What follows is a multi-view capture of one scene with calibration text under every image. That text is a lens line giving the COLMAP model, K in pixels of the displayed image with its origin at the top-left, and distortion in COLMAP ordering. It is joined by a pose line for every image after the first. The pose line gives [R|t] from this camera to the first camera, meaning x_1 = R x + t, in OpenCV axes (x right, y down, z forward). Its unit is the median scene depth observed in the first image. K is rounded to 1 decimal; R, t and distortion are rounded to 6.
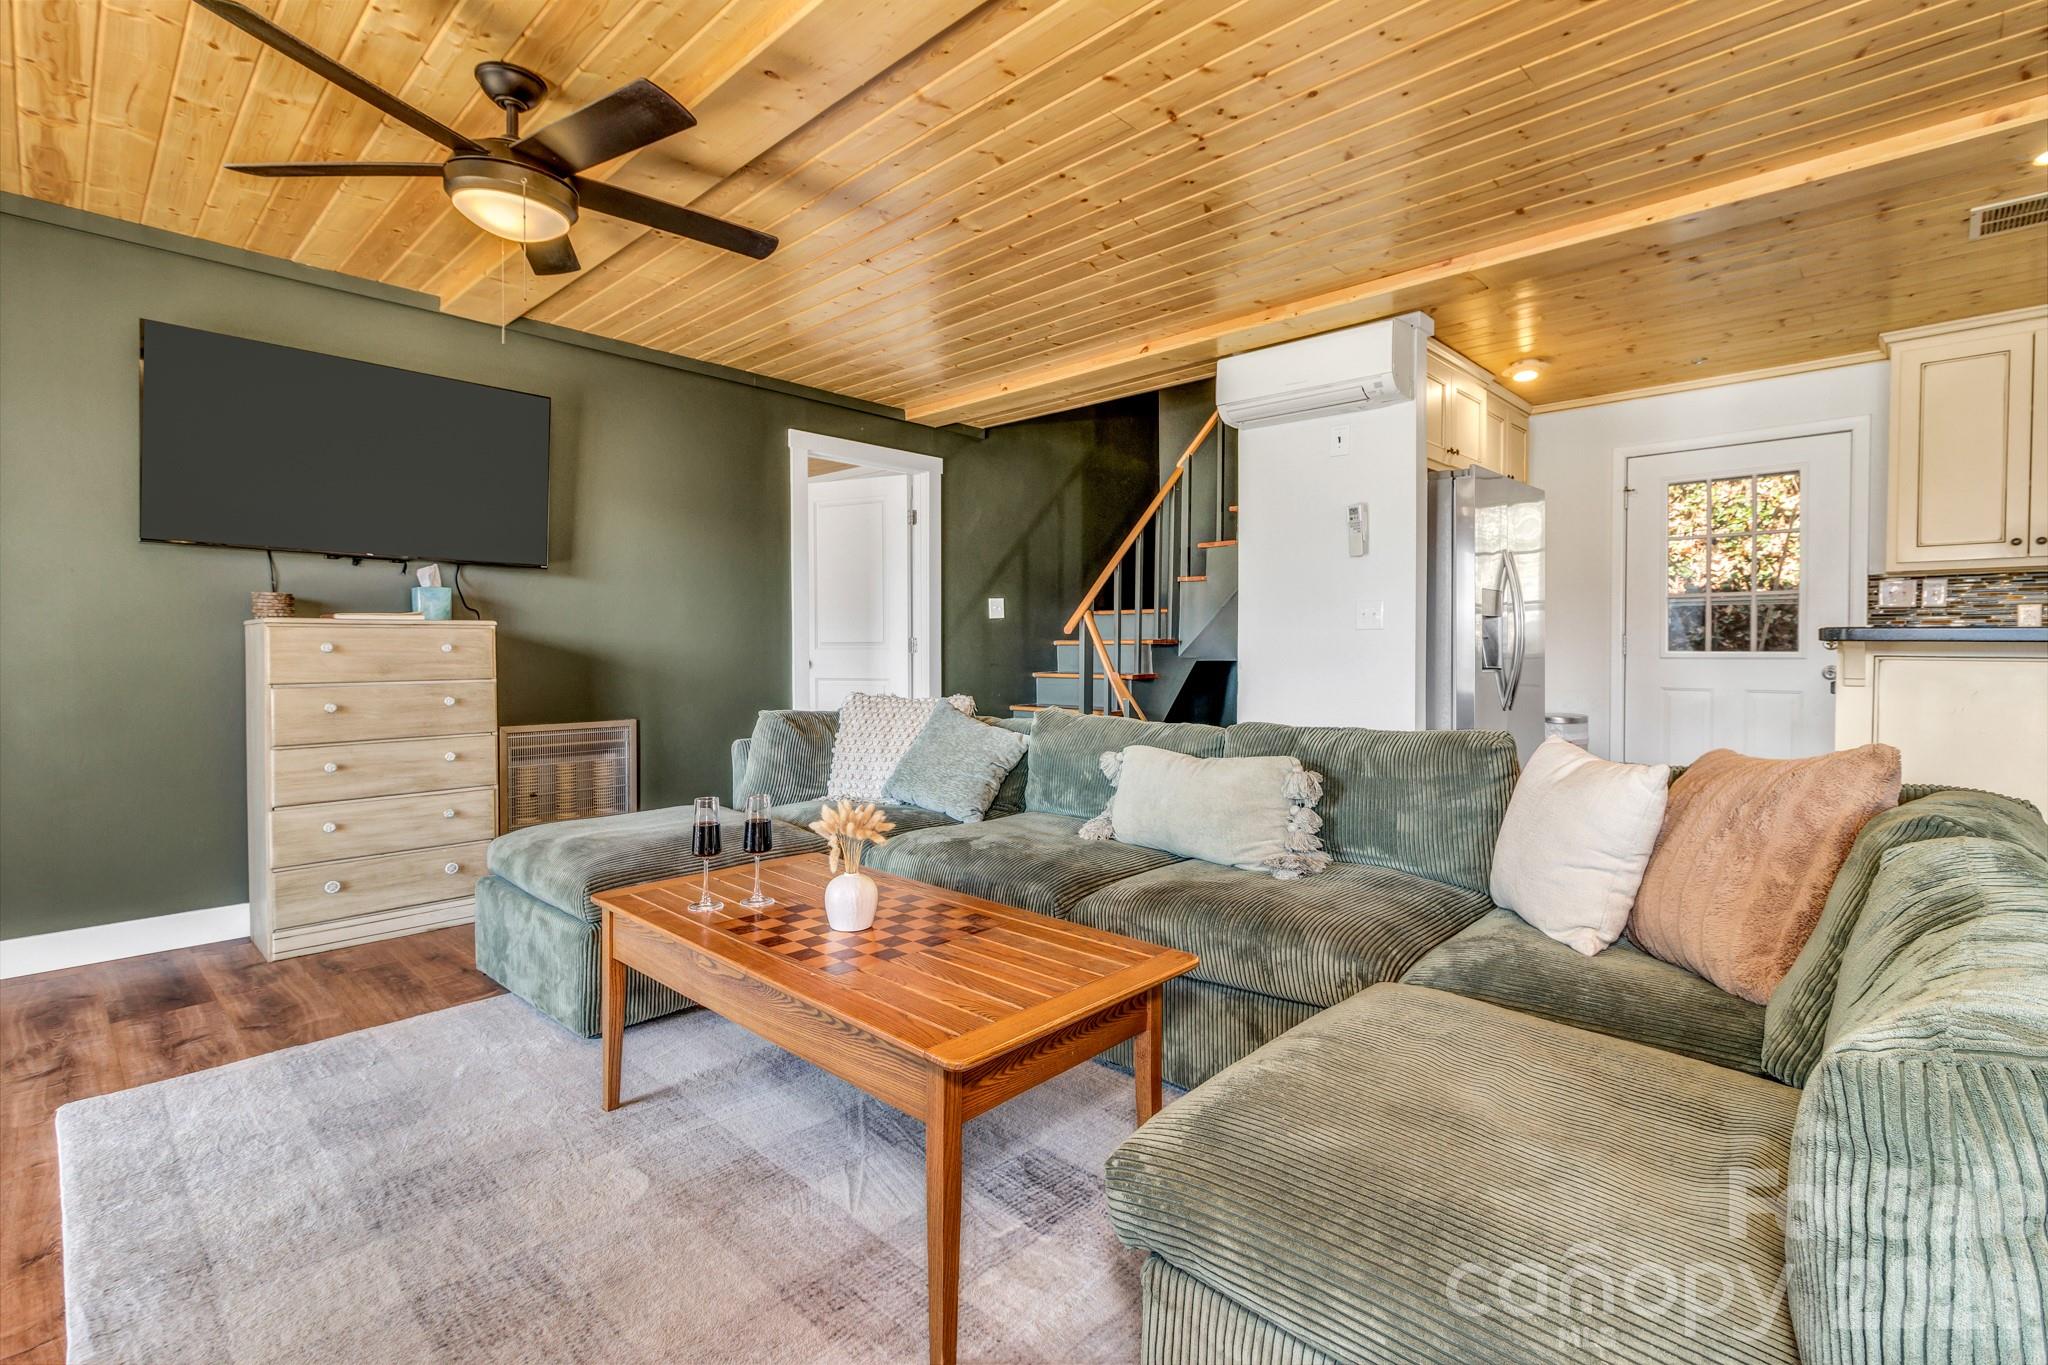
lens RADIAL K [[942.1, 0, 1027.8], [0, 942.1, 663.0], [0, 0, 1]] dist [0.000061, 0.000914]
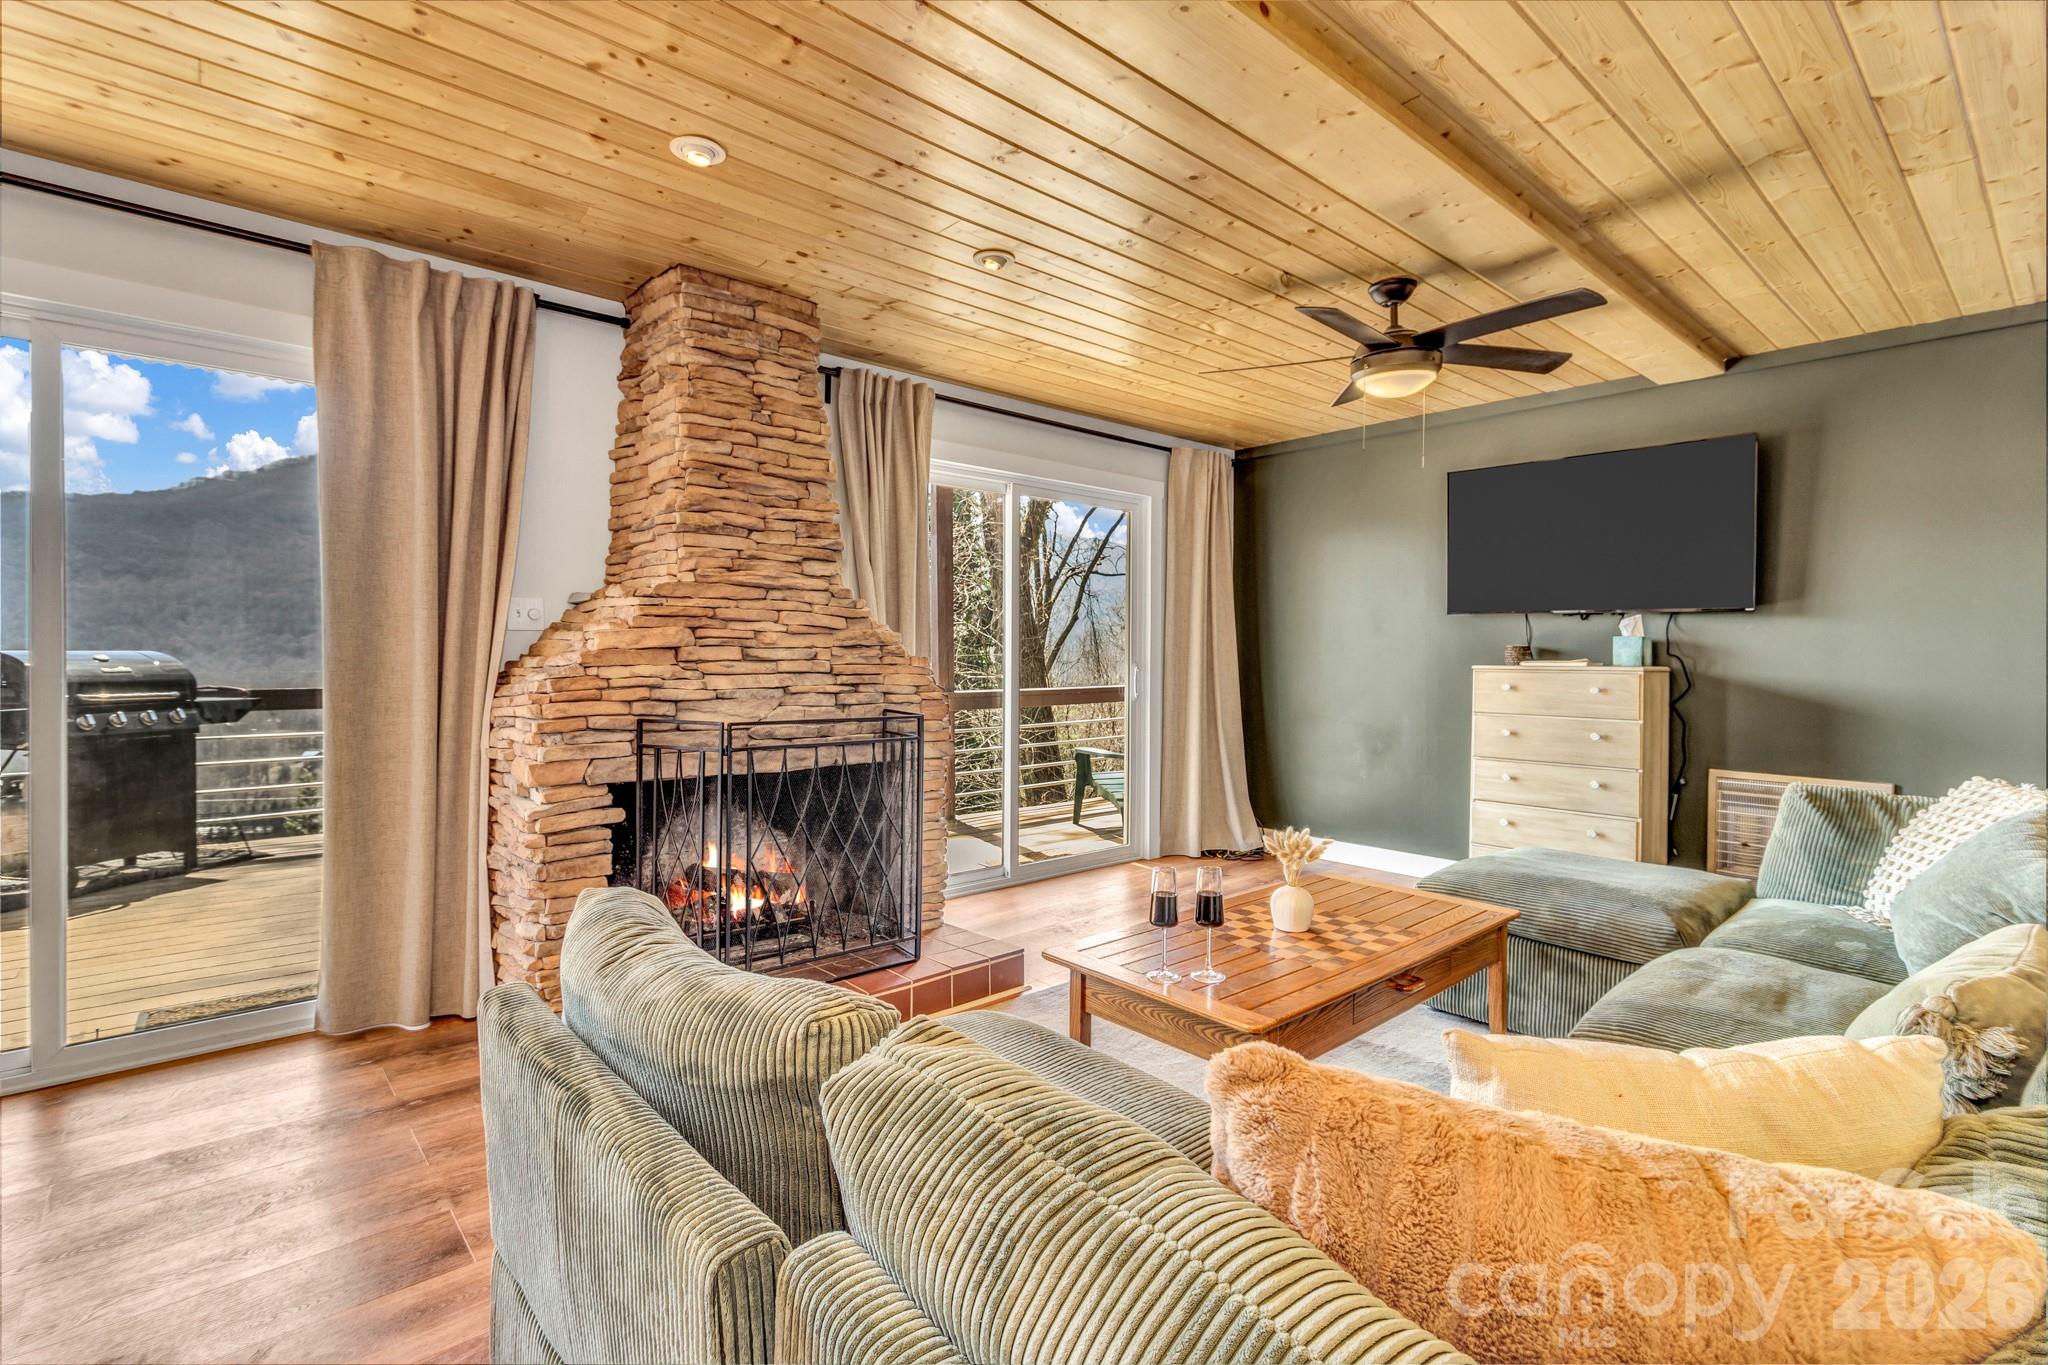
lens RADIAL K [[942.1, 0, 1021.7], [0, 942.1, 660.4], [0, 0, 1]] dist [0.000061, 0.000914]
pose [[-0.093103, 0.007592, -0.995628, 0.541386], [-0.025490, 0.999625, 0.010006, -0.042134], [0.995330, 0.026310, -0.092875, 0.362891]]
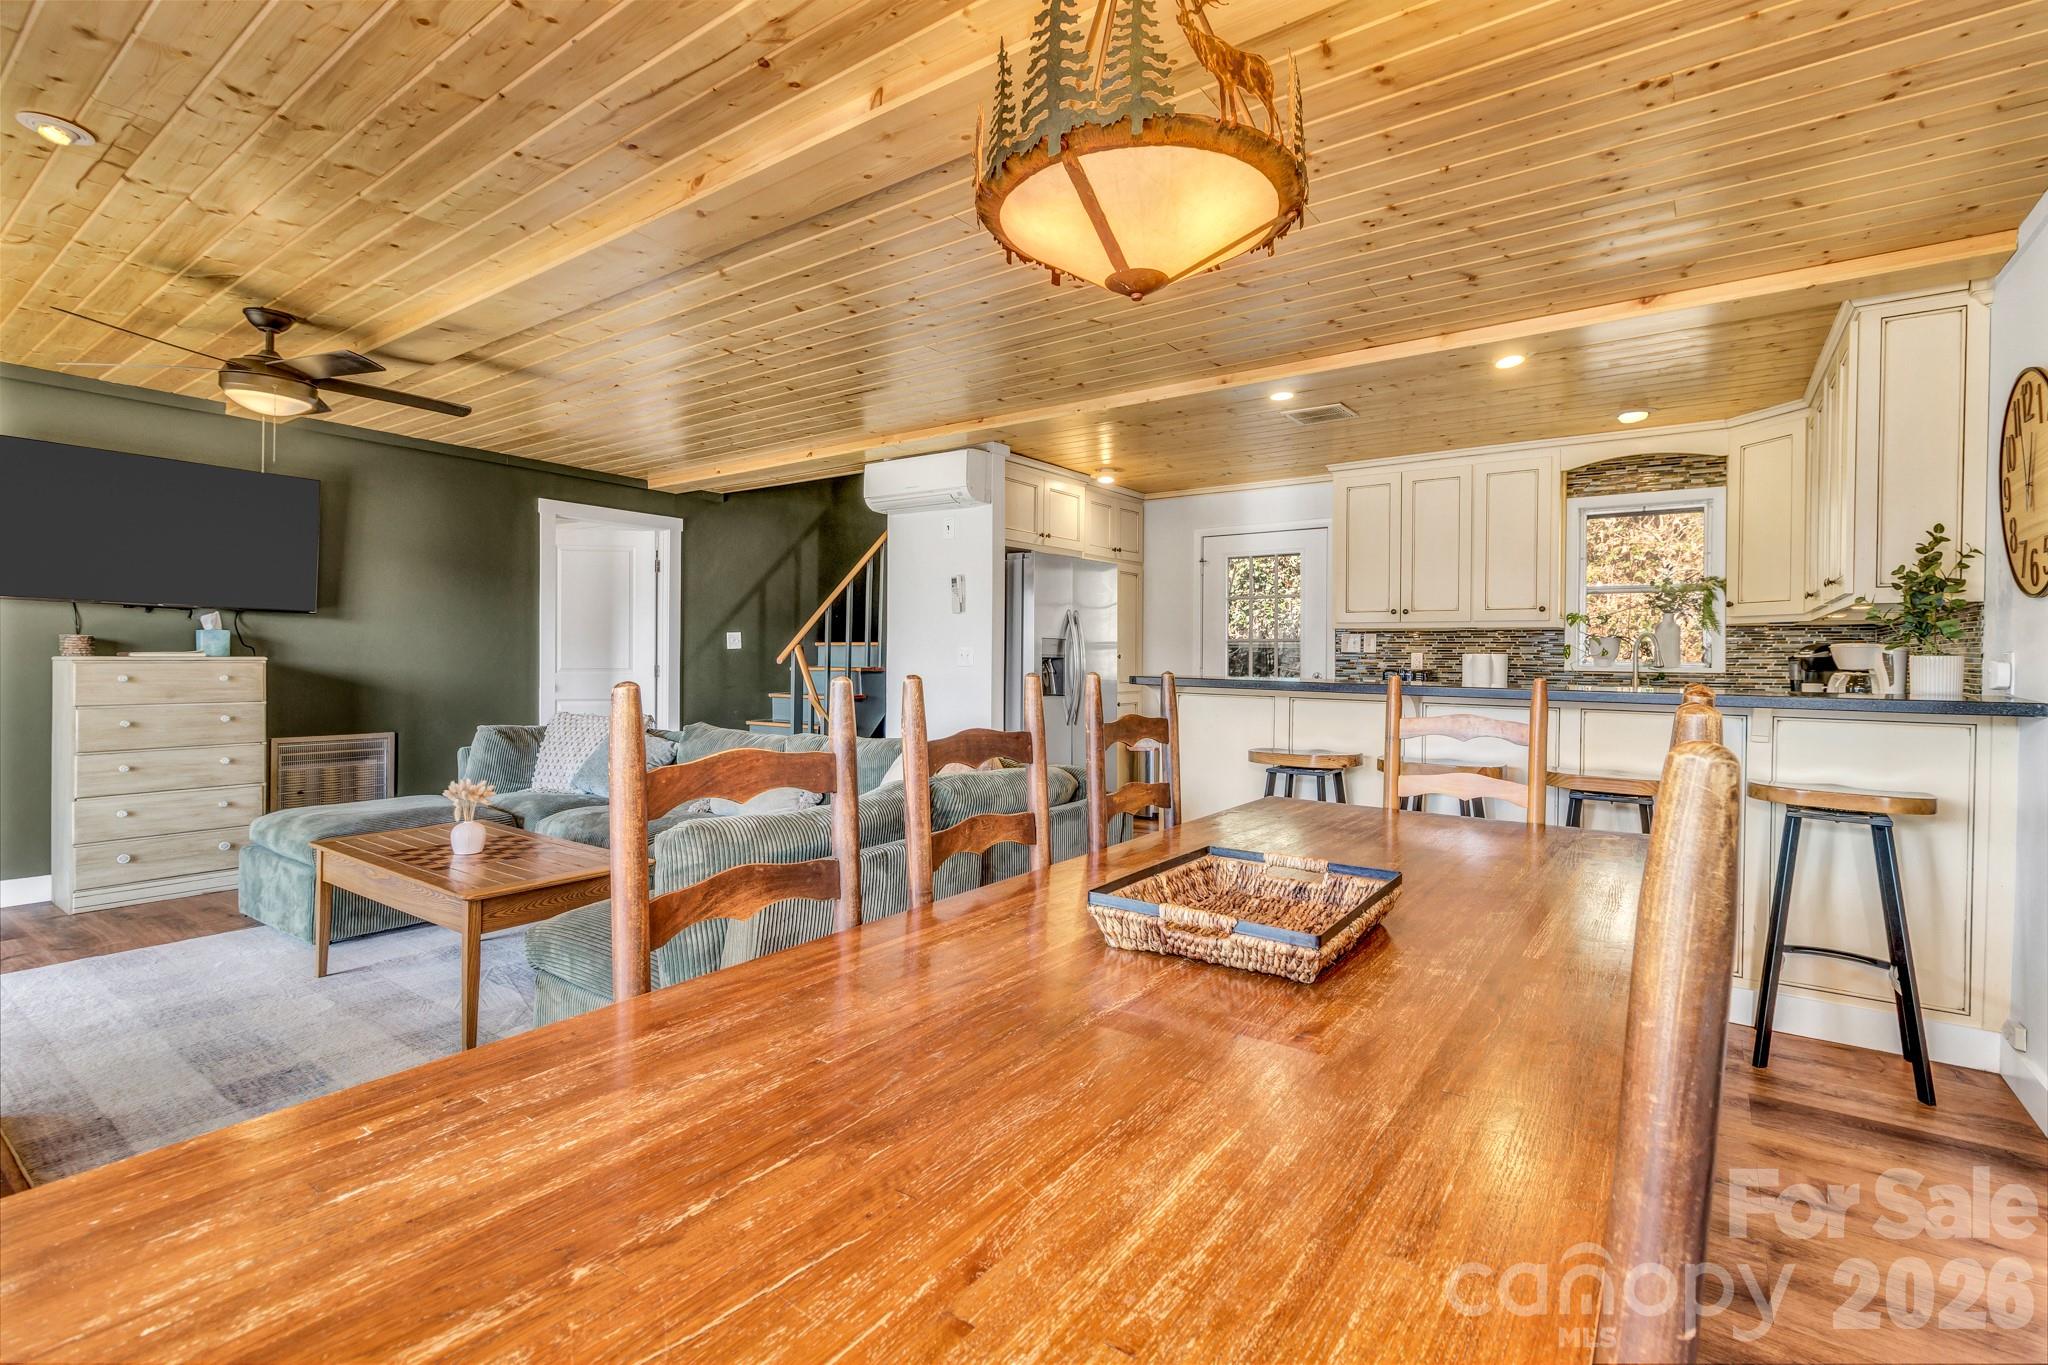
lens RADIAL K [[942.1, 0, 1028.1], [0, 942.1, 660.8], [0, 0, 1]] dist [0.000061, 0.000914]
pose [[0.990914, 0.009119, 0.134190, 0.287574], [-0.007099, 0.999854, -0.015521, -0.025120], [-0.134312, 0.014427, 0.990834, -0.410487]]
